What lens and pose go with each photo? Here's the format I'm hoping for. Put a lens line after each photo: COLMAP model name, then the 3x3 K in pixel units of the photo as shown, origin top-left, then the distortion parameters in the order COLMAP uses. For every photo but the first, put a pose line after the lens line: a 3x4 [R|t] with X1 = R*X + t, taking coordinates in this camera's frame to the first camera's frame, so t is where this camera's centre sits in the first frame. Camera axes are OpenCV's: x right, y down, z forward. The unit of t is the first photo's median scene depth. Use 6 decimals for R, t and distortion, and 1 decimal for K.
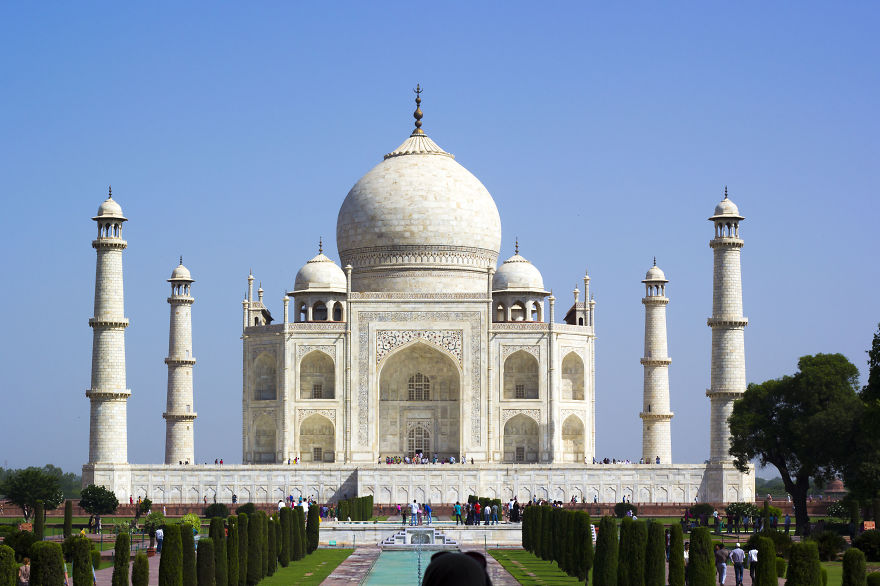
lens RADIAL K [[2016.0, 0, 440.0], [0, 2016.0, 293.7], [0, 0, 1]] dist [-0.071368, 0.000000]
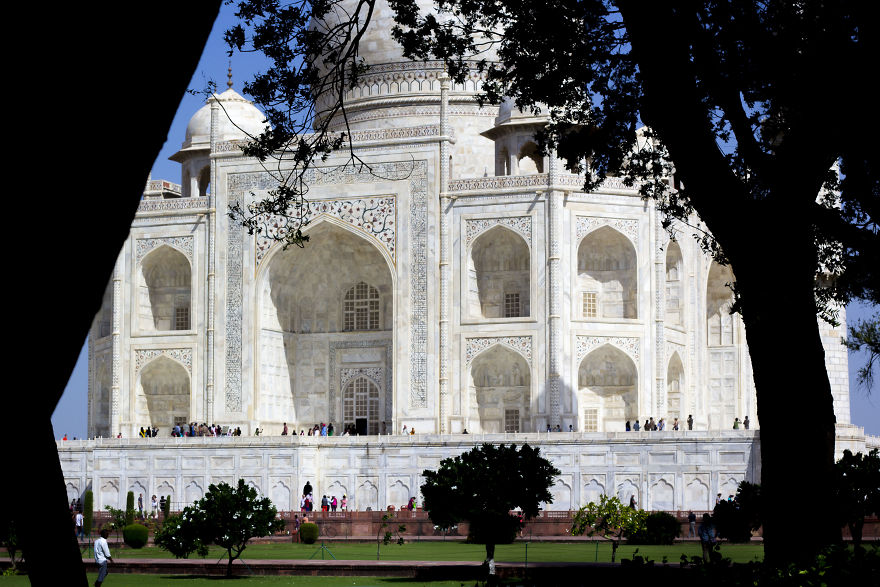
lens RADIAL K [[2016.0, 0, 440.0], [0, 2016.0, 292.8], [0, 0, 1]] dist [-0.071368, 0.000000]
pose [[0.919098, -0.041384, -0.391849, 0.233947], [0.036134, 0.999131, -0.020765, 0.056040], [0.392368, 0.004926, 0.919795, 0.504902]]
